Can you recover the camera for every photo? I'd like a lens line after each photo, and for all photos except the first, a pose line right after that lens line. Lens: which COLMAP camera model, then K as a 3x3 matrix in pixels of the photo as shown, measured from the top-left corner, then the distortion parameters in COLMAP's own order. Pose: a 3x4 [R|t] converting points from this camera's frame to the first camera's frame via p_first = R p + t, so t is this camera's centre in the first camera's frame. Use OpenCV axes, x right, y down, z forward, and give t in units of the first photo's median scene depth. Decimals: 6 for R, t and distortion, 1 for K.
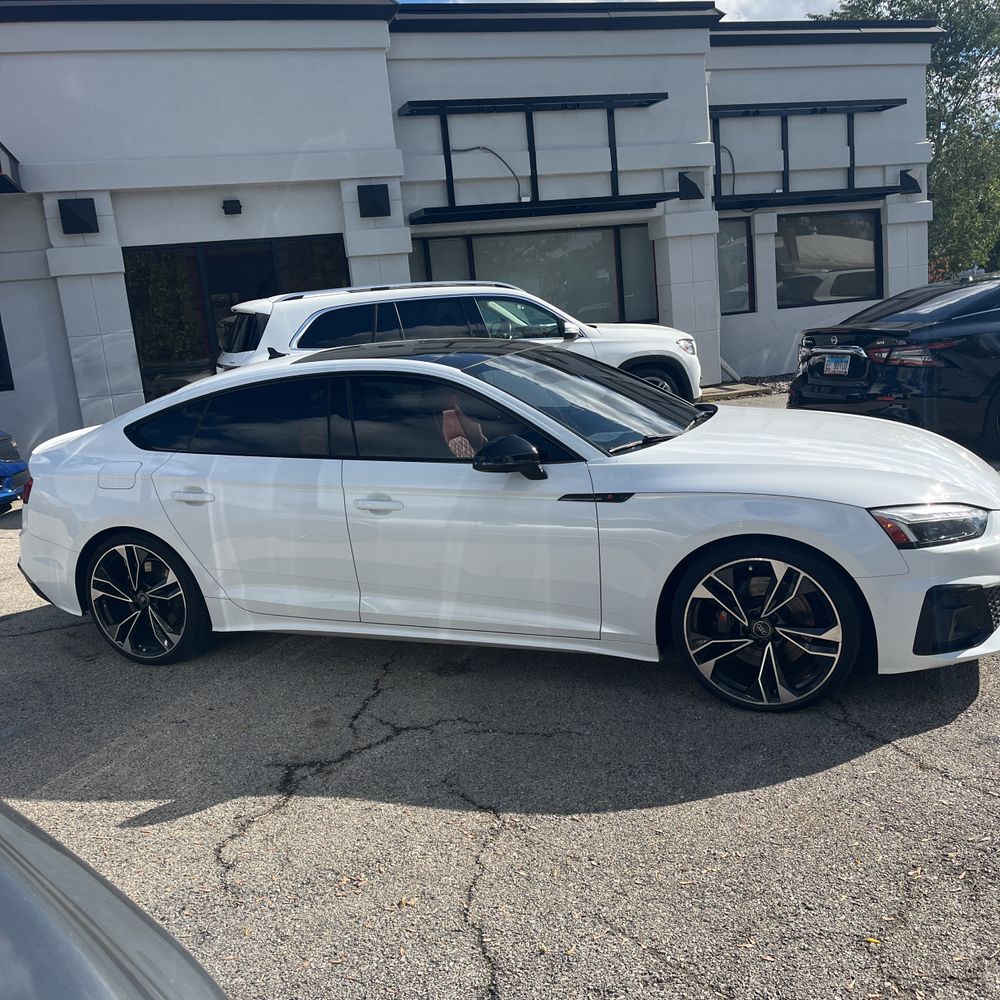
lens RADIAL K [[1003.7, 0, 500.0], [0, 1003.7, 500.0], [0, 0, 1]] dist [0.091781, -0.101534]
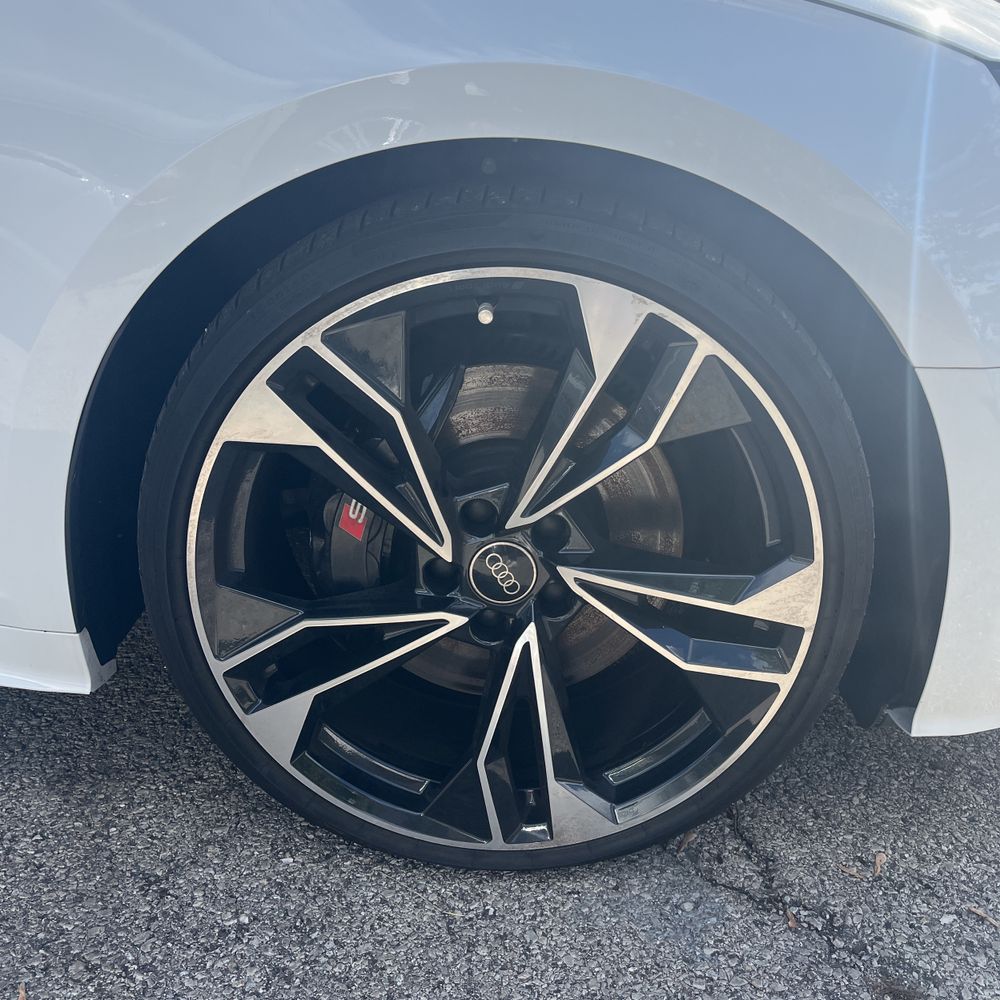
lens RADIAL K [[1003.7, 0, 500.0], [0, 1003.7, 500.0], [0, 0, 1]] dist [0.091781, -0.101534]
pose [[0.925910, -0.001886, 0.377739, 0.164821], [-0.056319, 0.988121, 0.142984, 0.074788], [-0.373522, -0.153664, 0.914805, 0.777508]]
